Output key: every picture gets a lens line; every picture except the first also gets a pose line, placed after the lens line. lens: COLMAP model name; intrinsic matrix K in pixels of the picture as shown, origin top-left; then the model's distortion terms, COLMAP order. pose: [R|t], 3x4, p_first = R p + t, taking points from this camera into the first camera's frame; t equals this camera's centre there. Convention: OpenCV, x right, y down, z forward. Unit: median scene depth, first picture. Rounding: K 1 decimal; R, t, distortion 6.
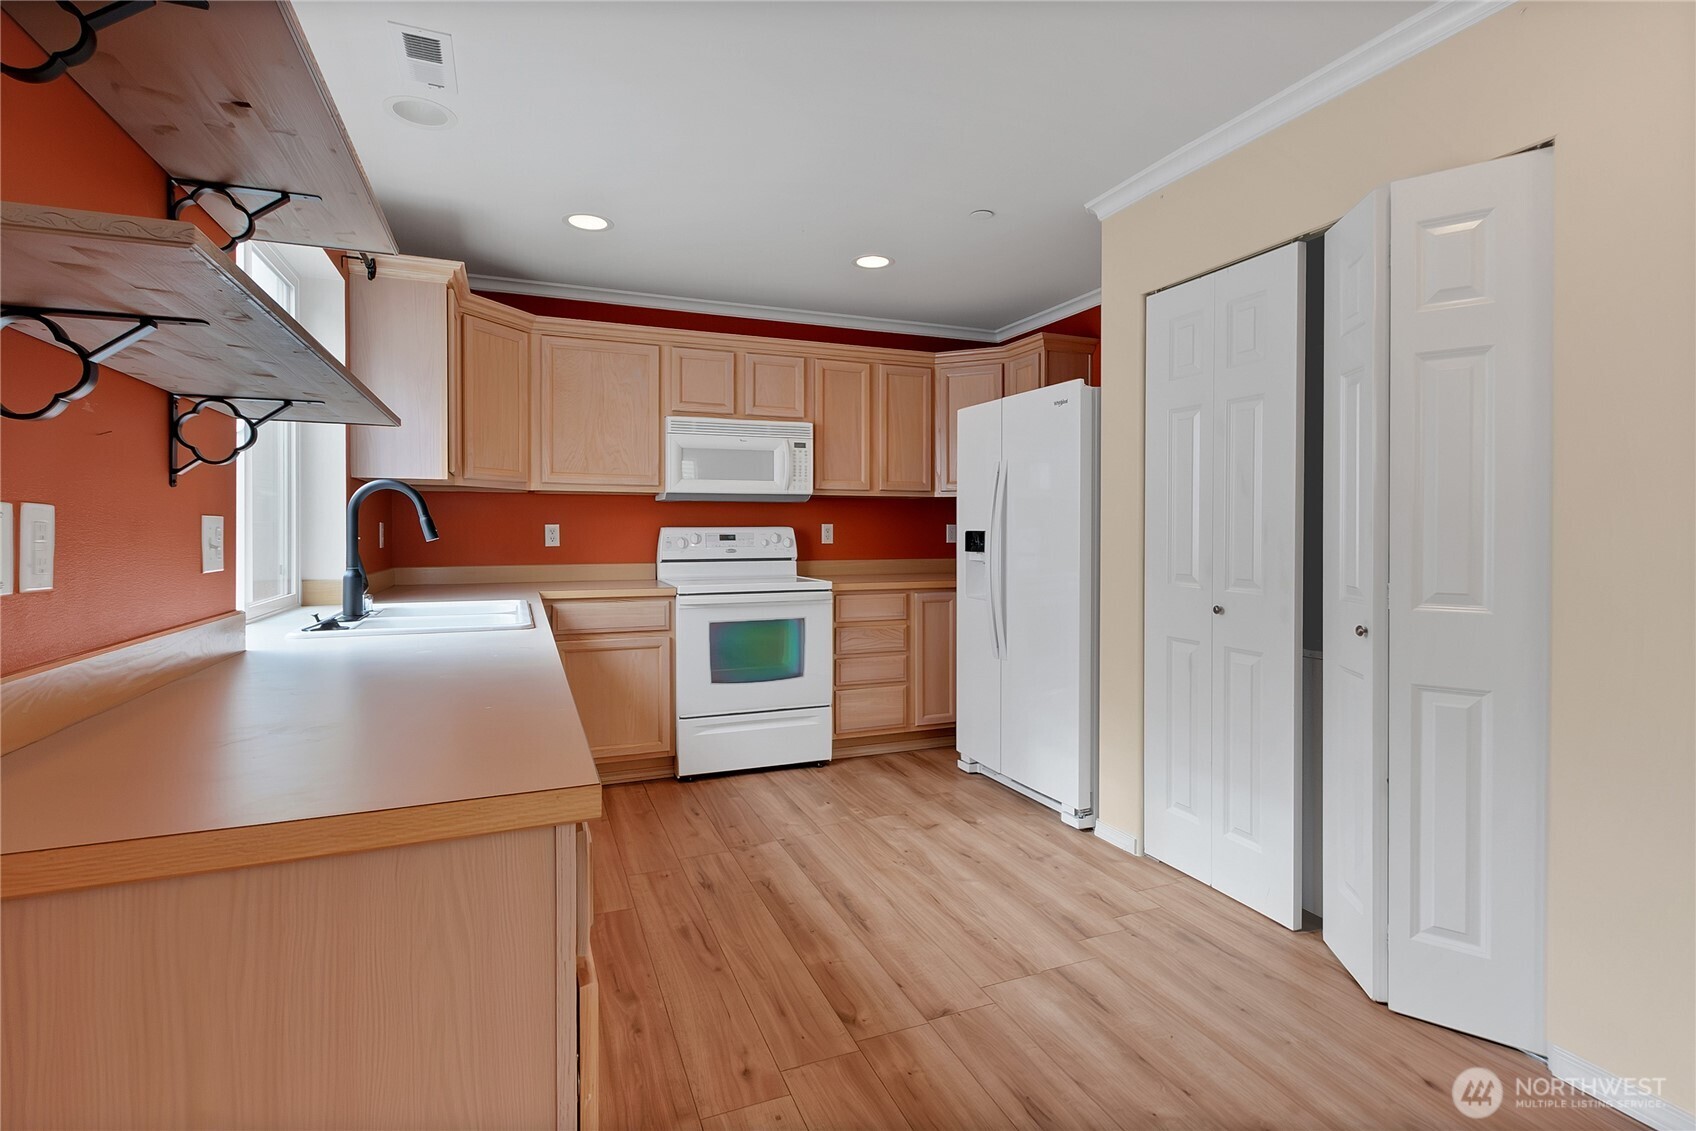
lens RADIAL K [[845.9, 0, 848.6], [0, 845.9, 539.5], [0, 0, 1]] dist [-0.001919, 0.000133]
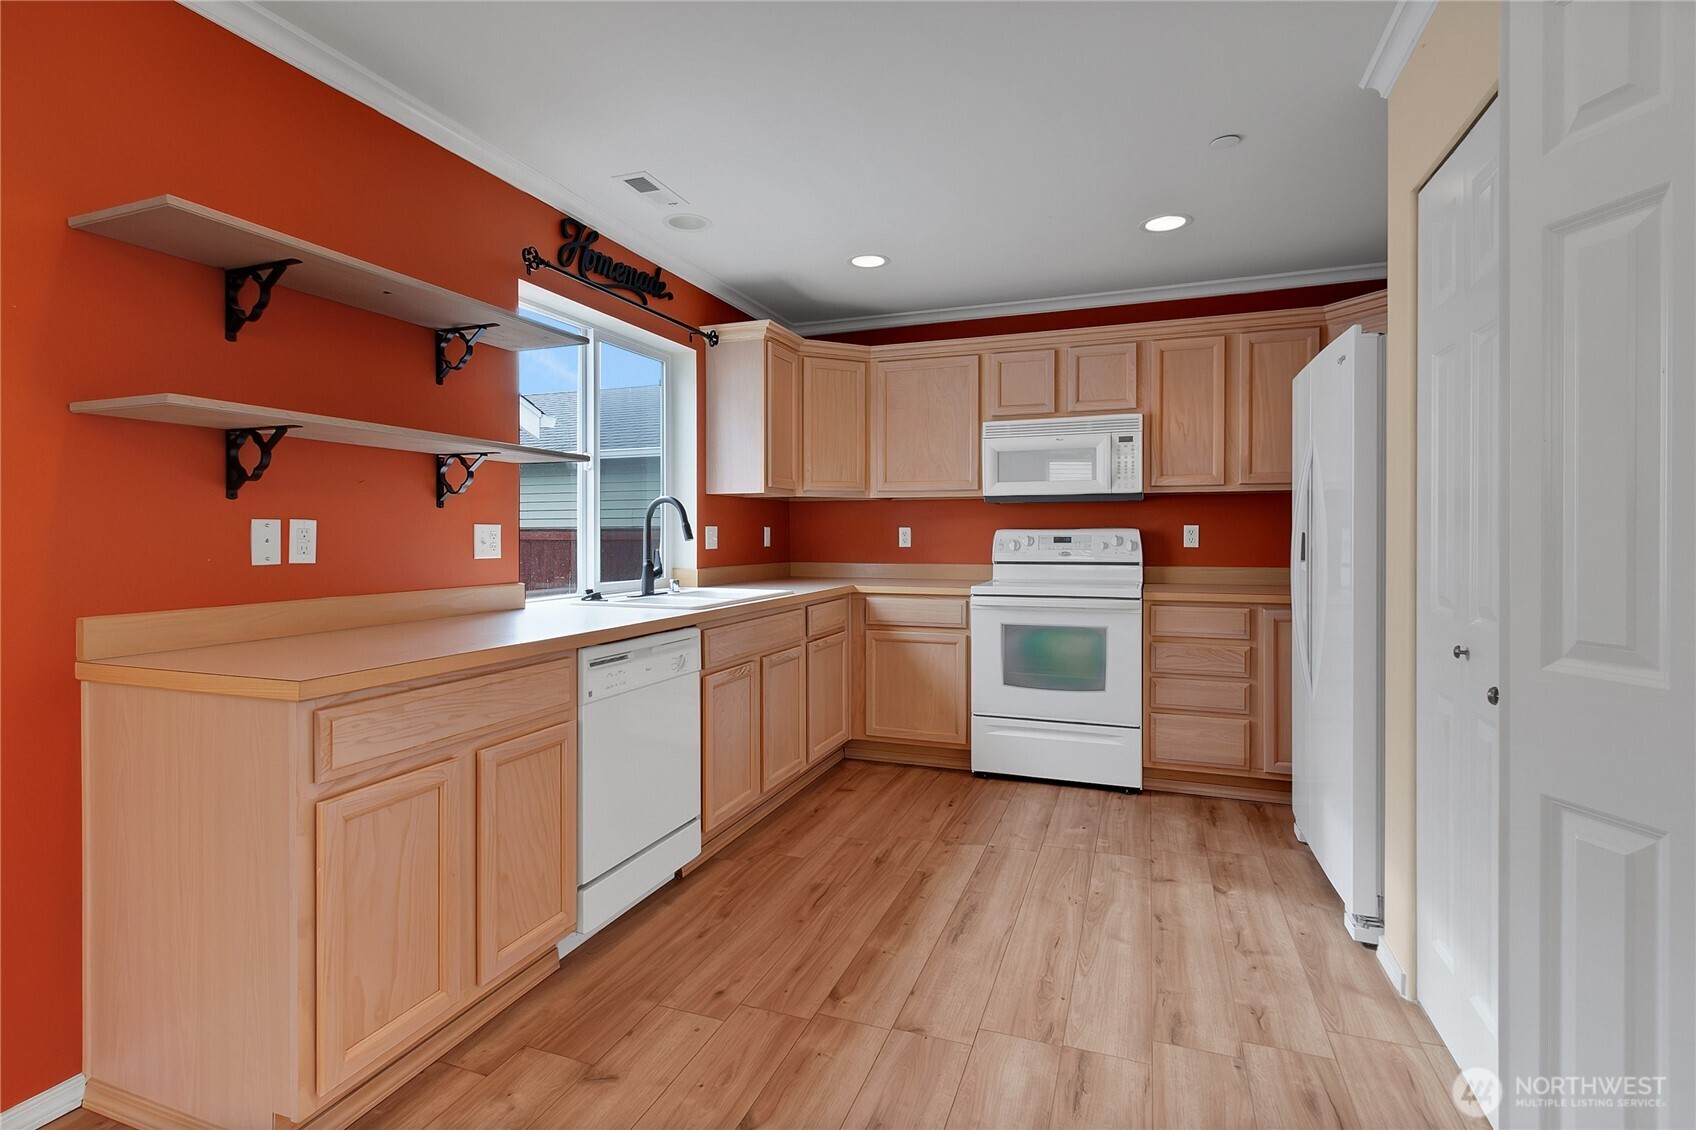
lens RADIAL K [[839.2, 0, 783.6], [0, 839.2, 539.9], [0, 0, 1]] dist [0.000547, 0.000265]
pose [[0.701236, 0.004221, -0.712916, 0.363928], [-0.006218, 0.999981, -0.000195, -0.000246], [0.712902, 0.004569, 0.701249, 0.113513]]
